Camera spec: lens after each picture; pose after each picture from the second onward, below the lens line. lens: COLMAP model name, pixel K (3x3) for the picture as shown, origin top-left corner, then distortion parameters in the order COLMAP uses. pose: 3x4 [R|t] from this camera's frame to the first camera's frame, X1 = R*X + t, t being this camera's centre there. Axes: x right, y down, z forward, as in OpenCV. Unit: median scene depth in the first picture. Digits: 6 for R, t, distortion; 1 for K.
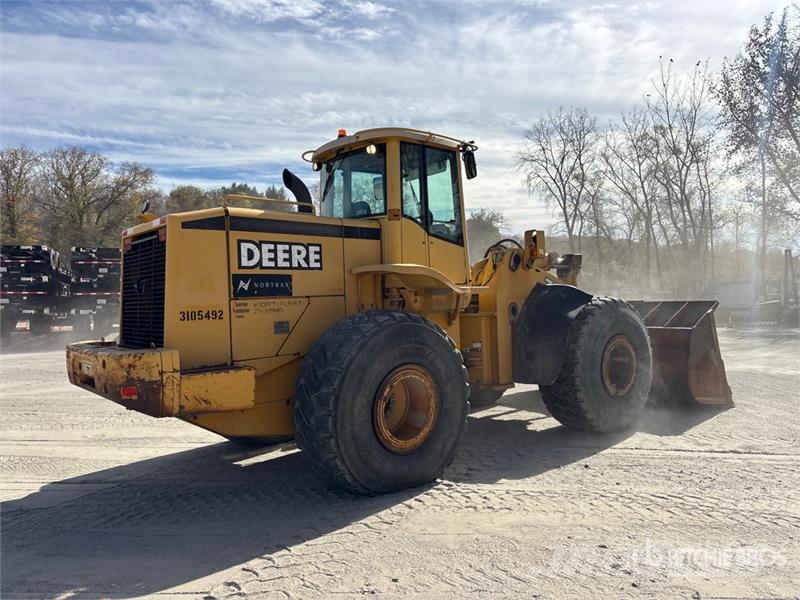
lens RADIAL K [[606.7, 0, 395.1], [0, 606.7, 303.2], [0, 0, 1]] dist [0.028764, -0.034196]
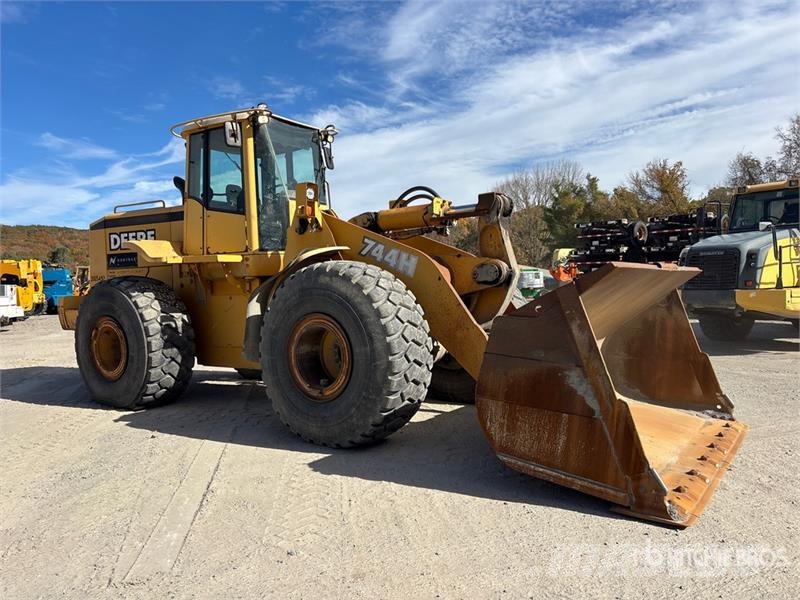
lens RADIAL K [[606.7, 0, 395.1], [0, 606.7, 303.2], [0, 0, 1]] dist [0.028764, -0.034196]
pose [[0.283854, 0.046640, -0.957732, 1.049766], [0.002697, 0.998774, 0.049438, 0.003897], [0.958864, -0.016617, 0.283381, 0.857481]]
